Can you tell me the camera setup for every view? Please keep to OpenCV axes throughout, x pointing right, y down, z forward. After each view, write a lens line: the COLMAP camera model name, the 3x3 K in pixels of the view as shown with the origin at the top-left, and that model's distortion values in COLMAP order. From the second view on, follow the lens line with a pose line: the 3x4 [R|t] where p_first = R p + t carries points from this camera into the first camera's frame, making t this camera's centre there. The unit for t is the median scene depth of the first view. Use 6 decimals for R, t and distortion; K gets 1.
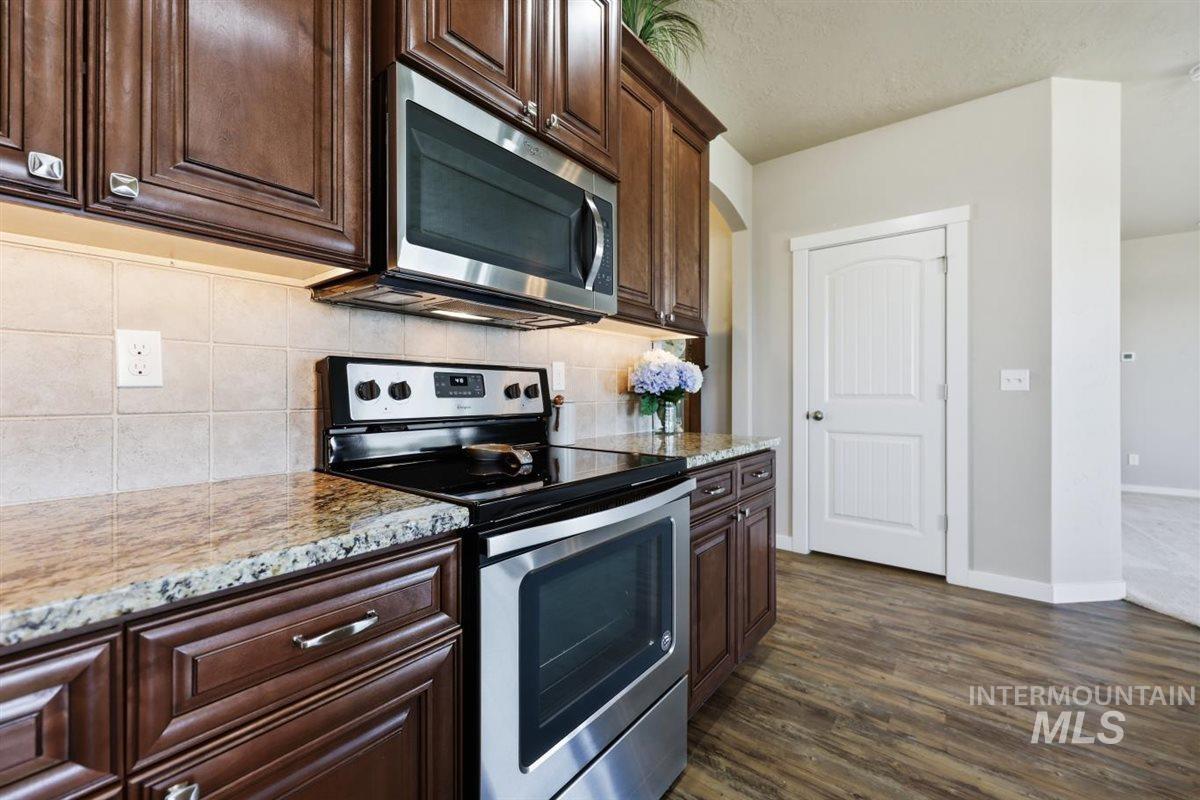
lens RADIAL K [[489.3, 0, 600.5], [0, 489.3, 395.0], [0, 0, 1]] dist [-0.000888, 0.000091]
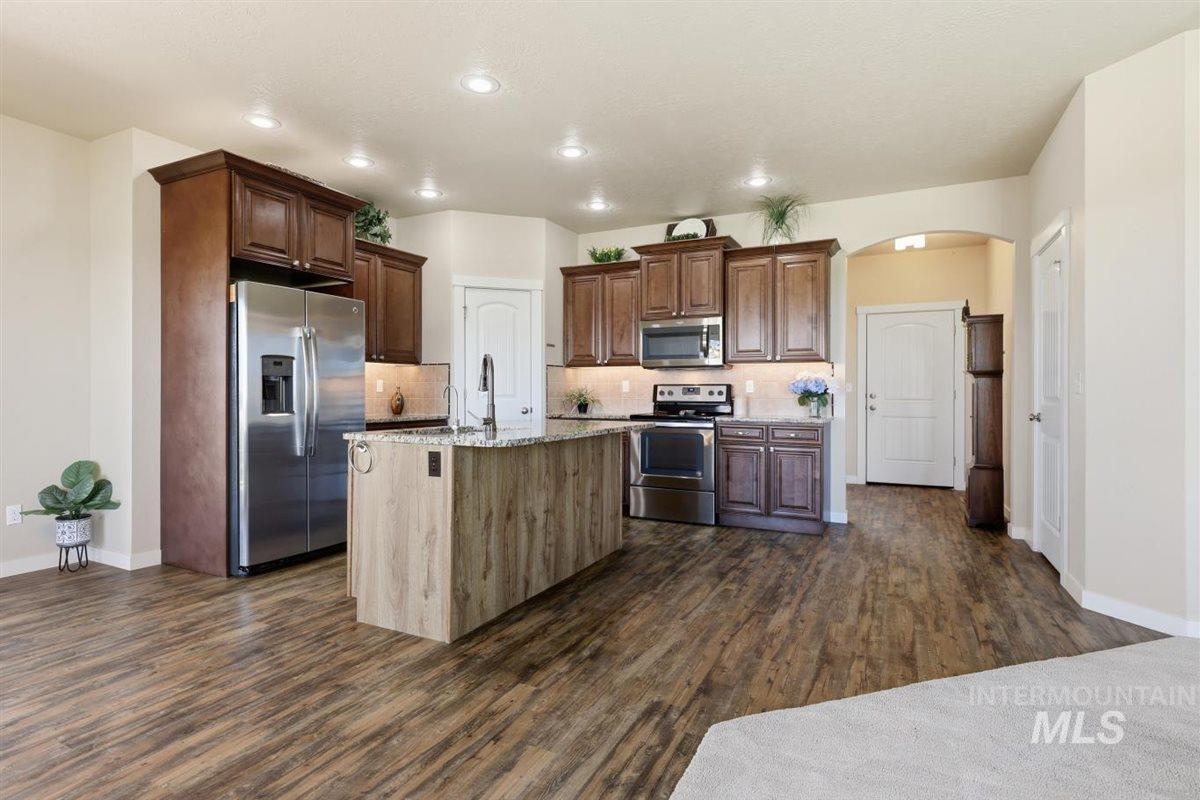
lens RADIAL K [[609.6, 0, 595.4], [0, 609.6, 393.9], [0, 0, 1]] dist [0.003435, 0.000416]
pose [[0.204698, 0.002974, -0.978821, 3.139504], [-0.006114, 0.999980, 0.001759, -0.005209], [0.978806, 0.005625, 0.204712, -0.366154]]
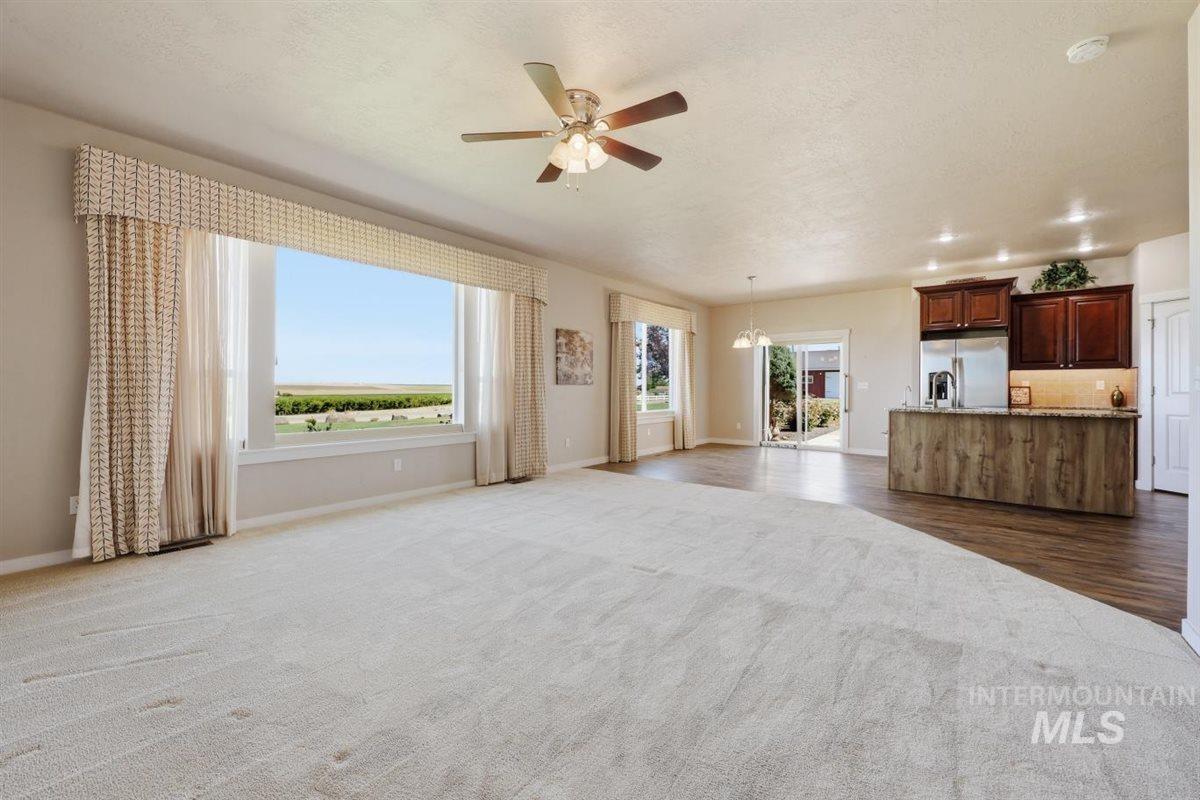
lens RADIAL K [[489.3, 0, 590.7], [0, 489.3, 389.8], [0, 0, 1]] dist [-0.000888, 0.000091]
pose [[-0.999877, -0.002073, 0.015568, 3.428648], [-0.001962, 0.999972, 0.007180, -0.020257], [-0.015583, 0.007149, -0.999853, 3.055513]]
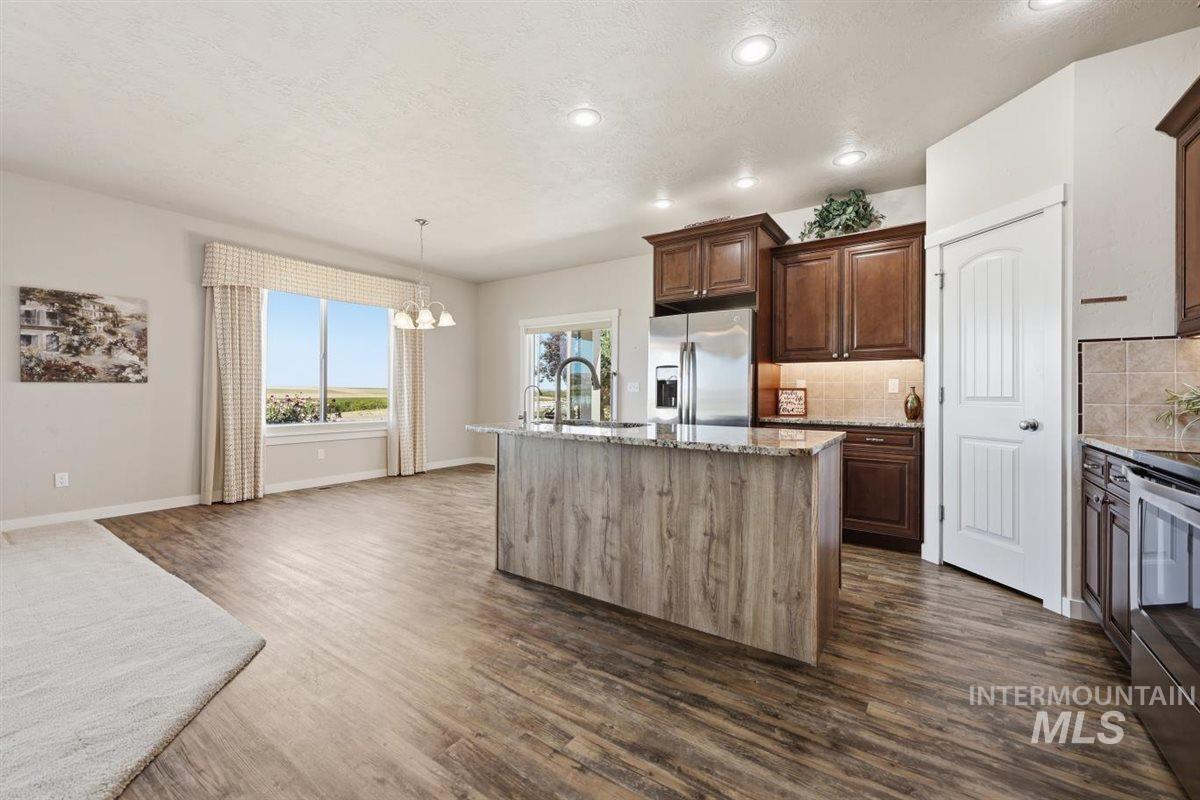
lens RADIAL K [[489.3, 0, 594.5], [0, 489.3, 391.9], [0, 0, 1]] dist [-0.000888, 0.000091]
pose [[-0.998719, -0.004982, -0.050349, 1.106150], [-0.005124, 0.999983, 0.002699, -0.005990], [0.050334, 0.002954, -0.998728, 1.529434]]
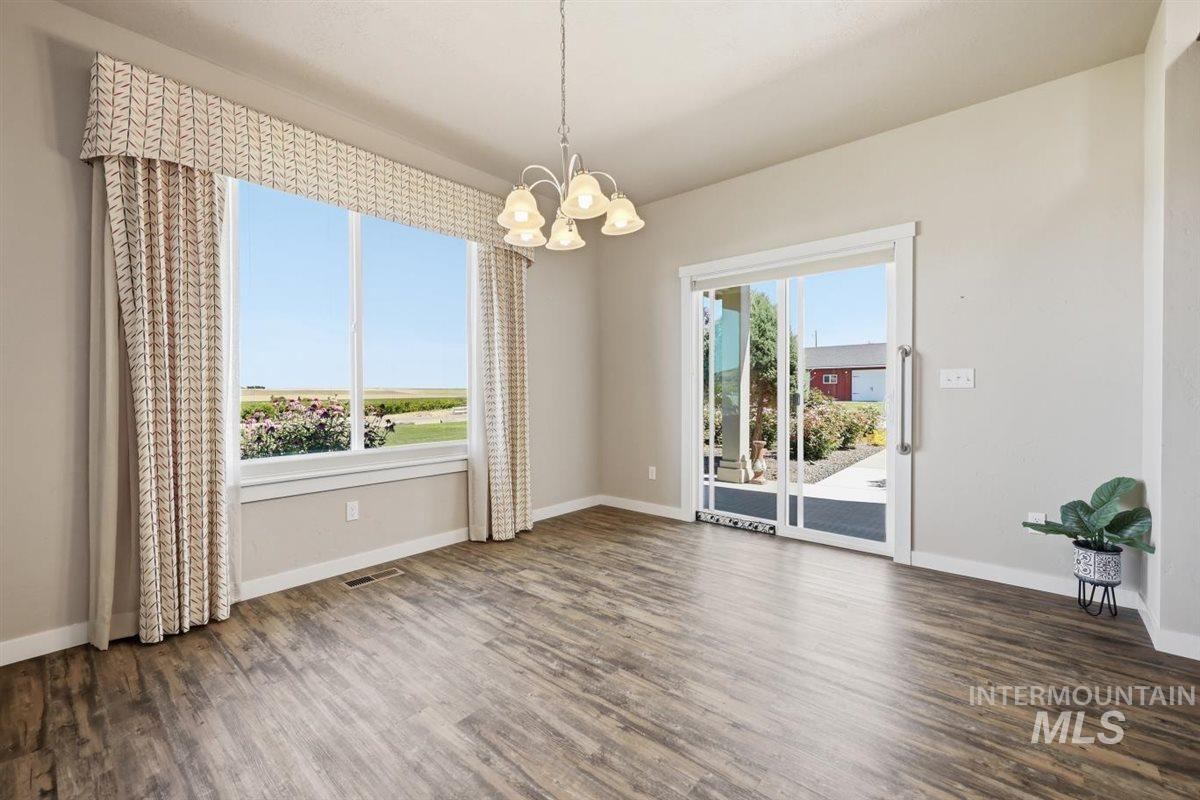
lens RADIAL K [[489.3, 0, 592.1], [0, 489.3, 396.1], [0, 0, 1]] dist [-0.000888, 0.000091]
pose [[-0.998392, 0.003814, 0.056555, 1.875513], [0.004599, 0.999895, 0.013753, 0.001776], [-0.056497, 0.013991, -0.998305, -0.283424]]
